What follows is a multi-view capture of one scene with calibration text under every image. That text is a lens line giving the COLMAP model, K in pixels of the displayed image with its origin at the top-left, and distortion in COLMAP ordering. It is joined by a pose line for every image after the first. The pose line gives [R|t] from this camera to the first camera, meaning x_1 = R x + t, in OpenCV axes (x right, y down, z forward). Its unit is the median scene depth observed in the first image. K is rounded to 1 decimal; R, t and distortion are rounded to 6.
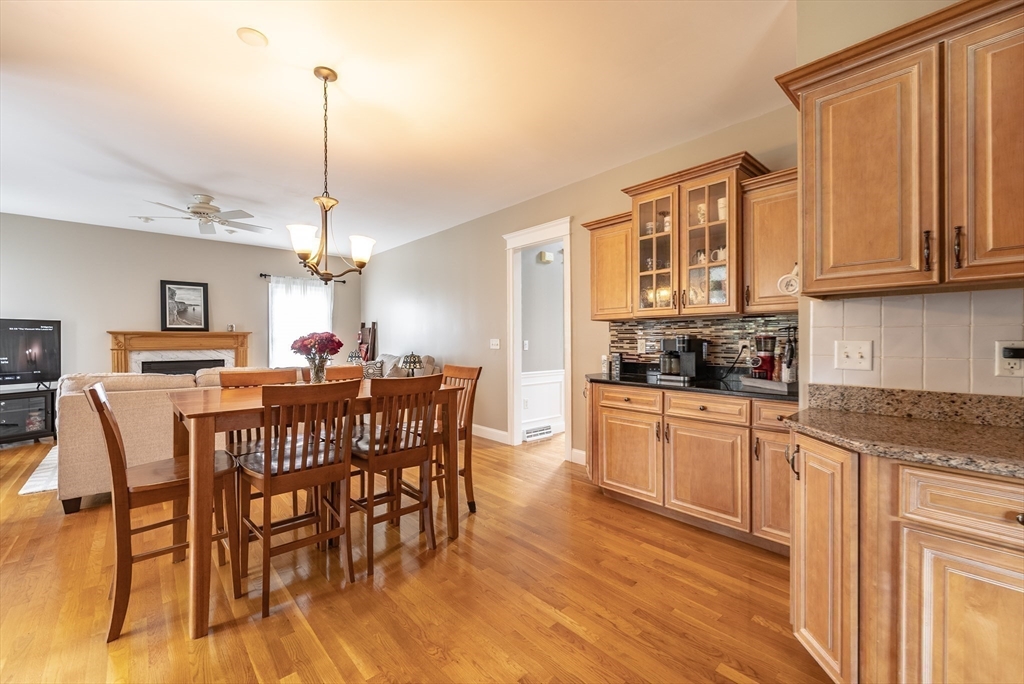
lens RADIAL K [[416.1, 0, 523.1], [0, 416.1, 342.8], [0, 0, 1]] dist [-0.013523, -0.000310]
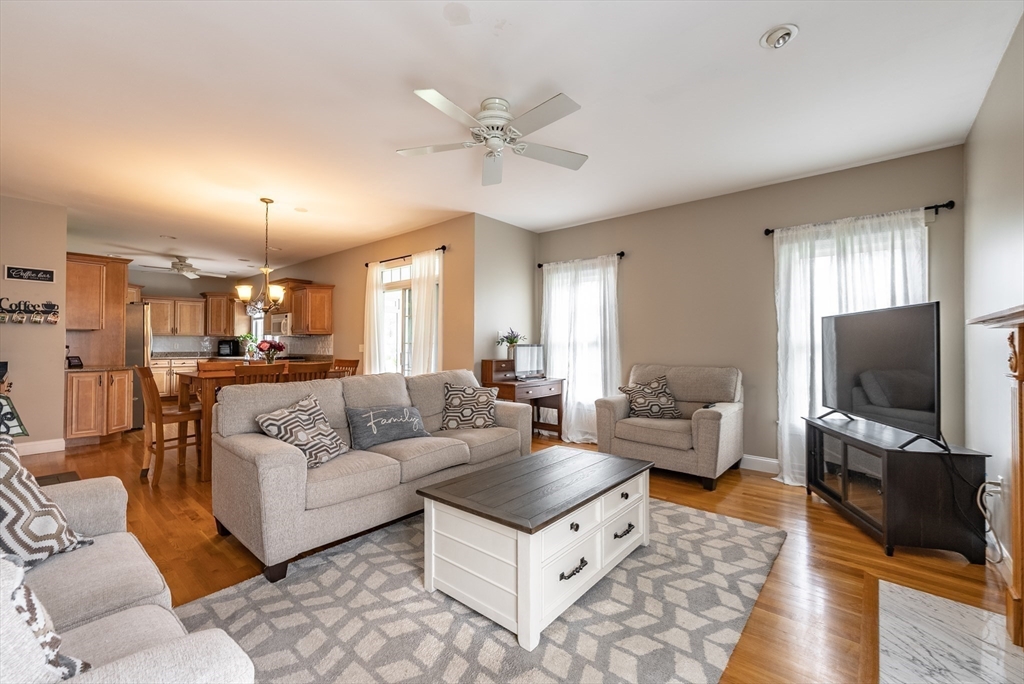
lens RADIAL K [[419.7, 0, 517.9], [0, 419.7, 342.2], [0, 0, 1]] dist [0.001505, -0.000738]
pose [[-0.993217, -0.005005, -0.116170, -0.900512], [-0.005059, 0.999987, 0.000165, -0.012137], [0.116168, 0.000751, -0.993229, 1.962393]]
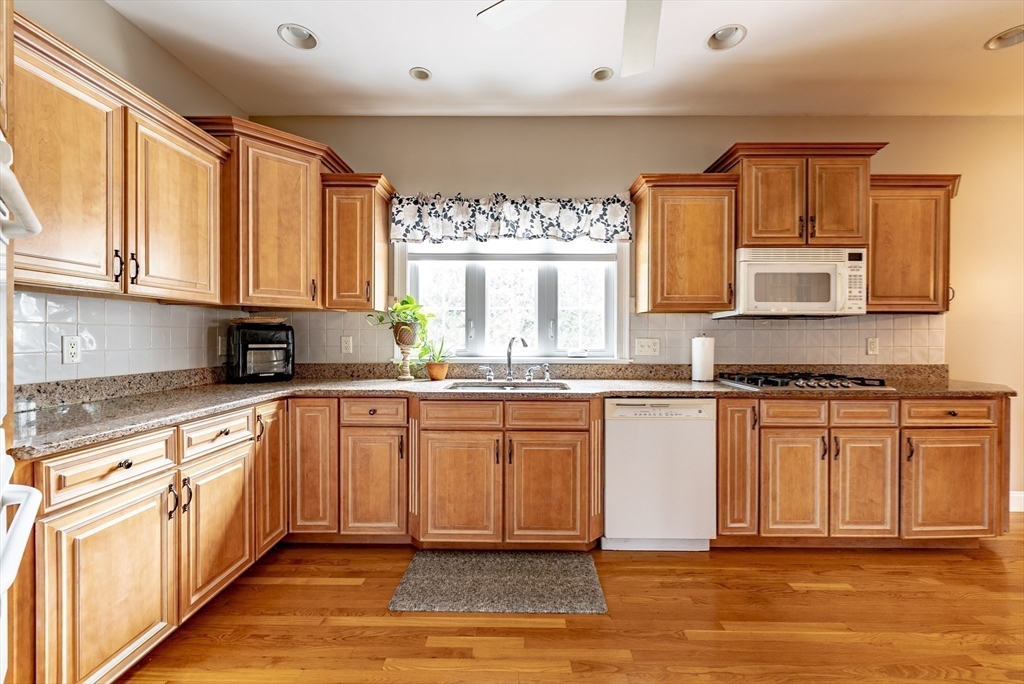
lens RADIAL K [[419.7, 0, 517.9], [0, 419.7, 342.2], [0, 0, 1]] dist [0.001505, -0.000738]
pose [[-0.688956, 0.007777, -0.724762, 0.878616], [-0.007198, 0.999820, 0.017571, 0.001981], [0.724768, 0.017322, -0.688775, -0.117766]]
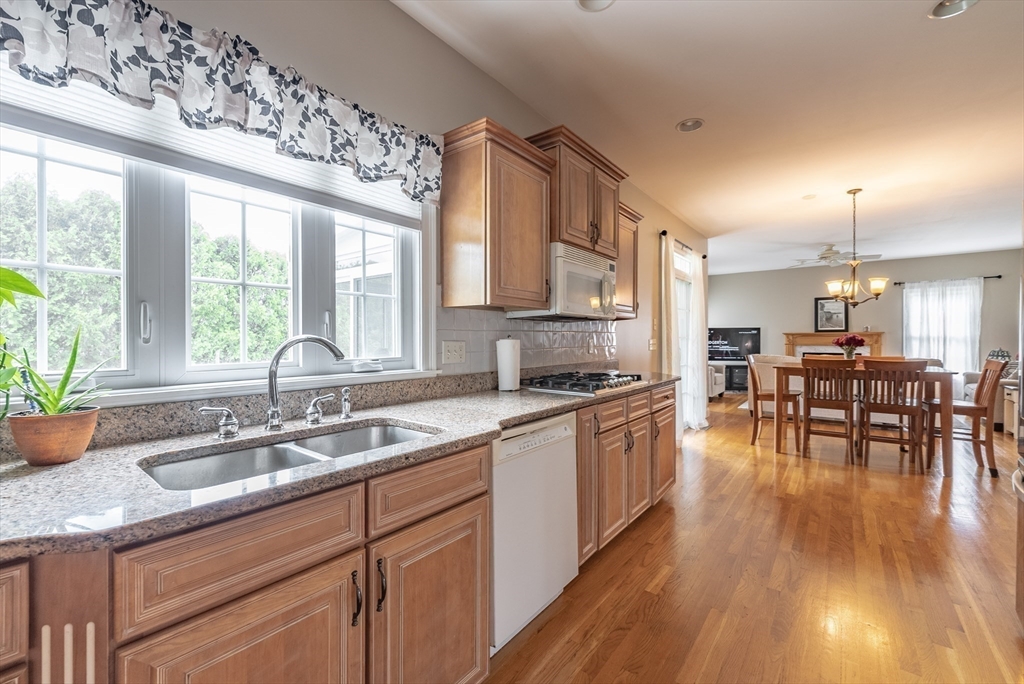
lens RADIAL K [[421.5, 0, 510.0], [0, 421.5, 340.8], [0, 0, 1]] dist [0.000829, -0.000131]
pose [[0.150575, 0.004940, -0.988586, 0.740382], [-0.006126, 0.999973, 0.004064, 0.003932], [0.988580, 0.005444, 0.150601, -0.505343]]
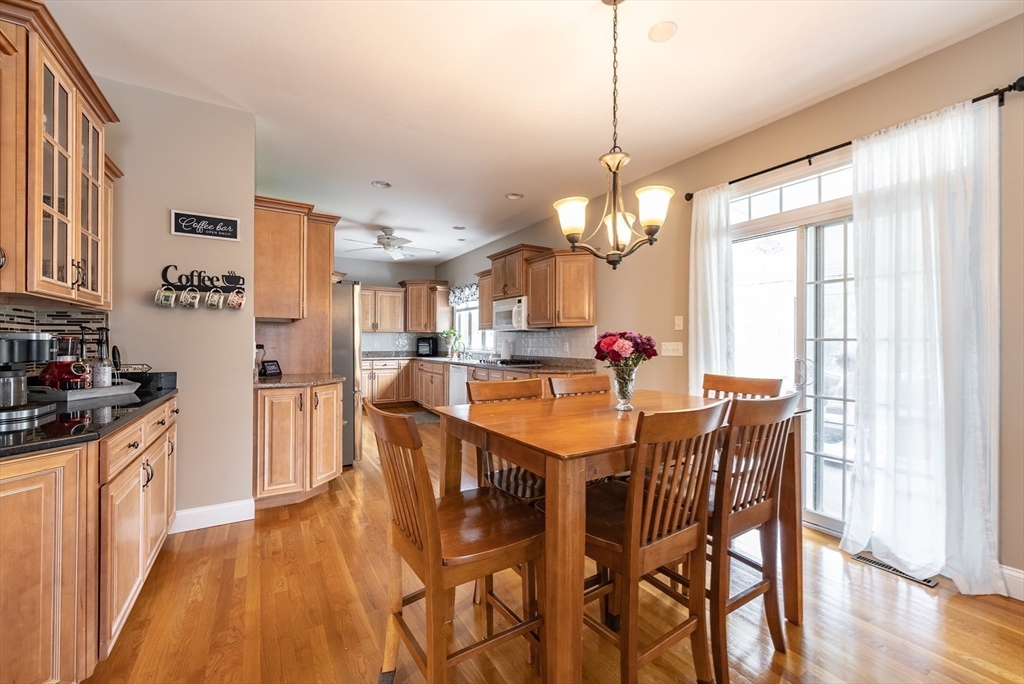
lens RADIAL K [[419.7, 0, 517.9], [0, 419.7, 342.2], [0, 0, 1]] dist [0.001505, -0.000738]
pose [[-0.978840, -0.003874, 0.204591, -0.301737], [-0.002406, 0.999970, 0.007424, -0.006685], [-0.204613, 0.006775, -0.978819, 1.173716]]
